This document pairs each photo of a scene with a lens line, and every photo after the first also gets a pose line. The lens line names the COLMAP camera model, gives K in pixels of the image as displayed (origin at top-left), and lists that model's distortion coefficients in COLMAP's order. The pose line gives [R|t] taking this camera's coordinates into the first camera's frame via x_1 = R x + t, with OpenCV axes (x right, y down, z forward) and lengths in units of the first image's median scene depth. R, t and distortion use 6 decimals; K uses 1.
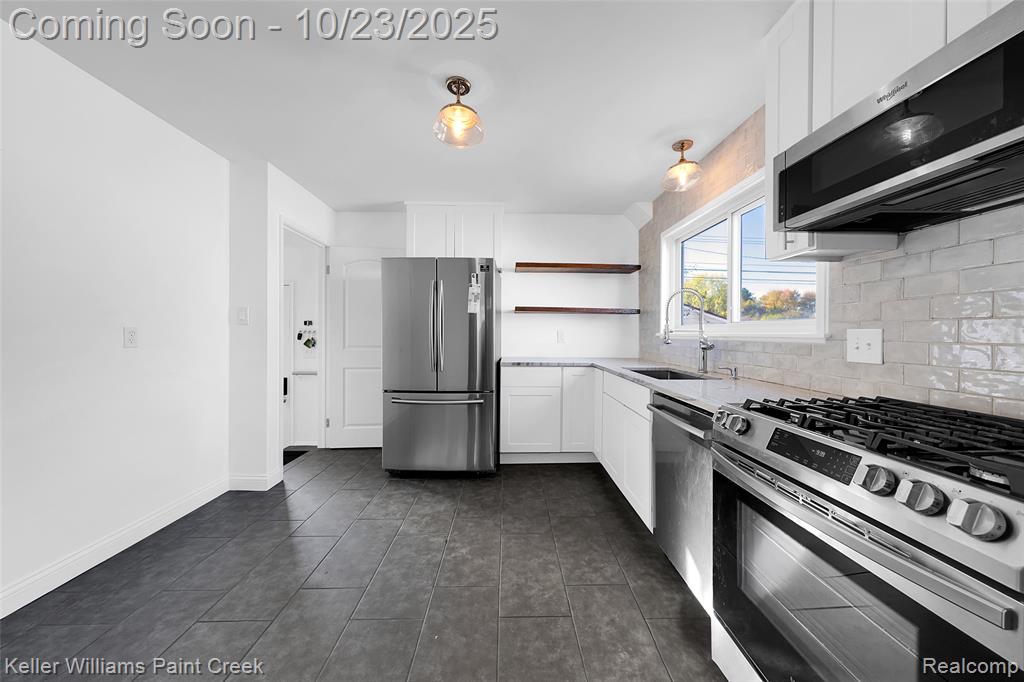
lens RADIAL K [[357.5, 0, 532.8], [0, 357.5, 340.0], [0, 0, 1]] dist [0.002245, 0.000807]
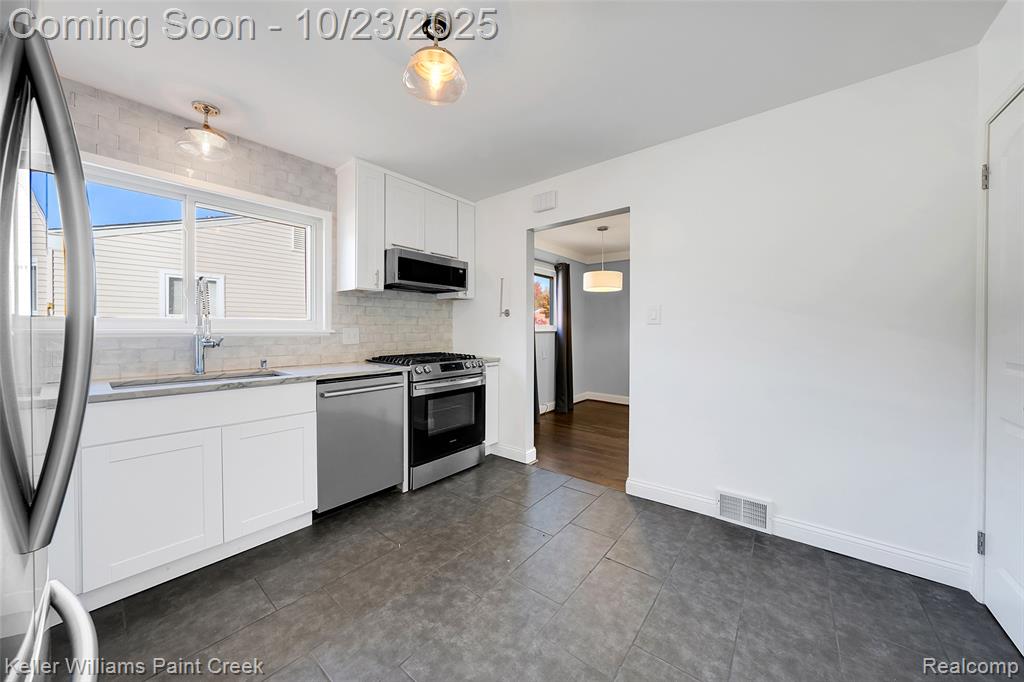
lens RADIAL K [[357.5, 0, 488.3], [0, 357.5, 333.0], [0, 0, 1]] dist [0.002245, 0.000807]
pose [[-0.697078, -0.008261, 0.716947, -0.692331], [0.011046, 0.999691, 0.022259, -0.023621], [-0.716910, 0.023435, -0.696772, 1.171197]]
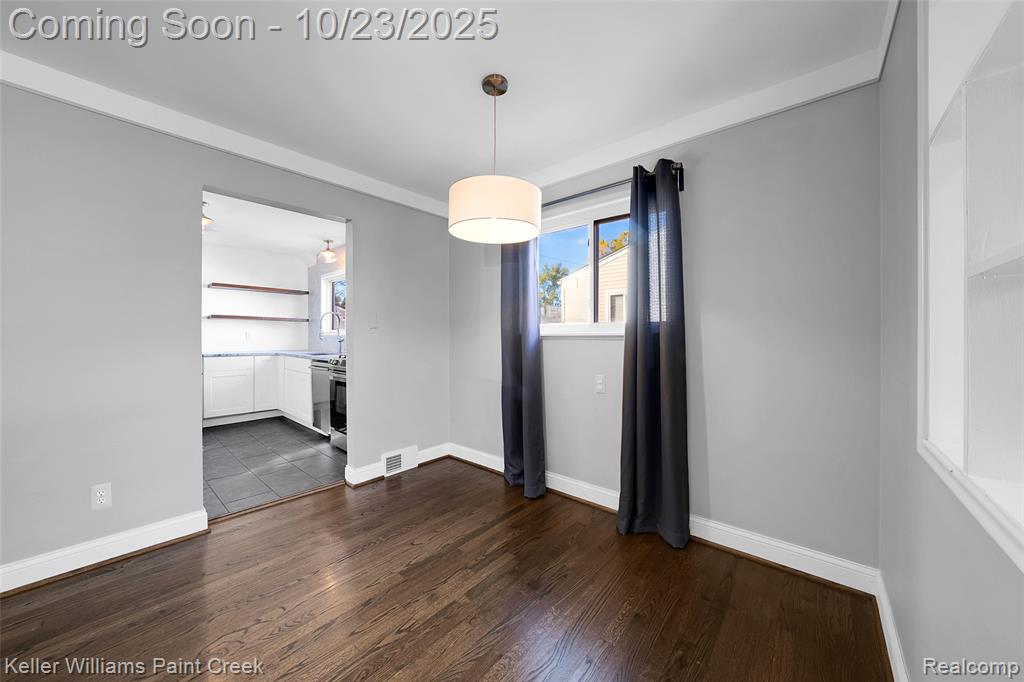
lens RADIAL K [[357.5, 0, 511.5], [0, 357.5, 342.6], [0, 0, 1]] dist [0.002245, 0.000807]
pose [[0.712334, -0.015484, 0.701670, -0.279639], [0.014711, 0.999866, 0.007129, 0.027452], [-0.701687, 0.005244, 0.712466, -1.206464]]
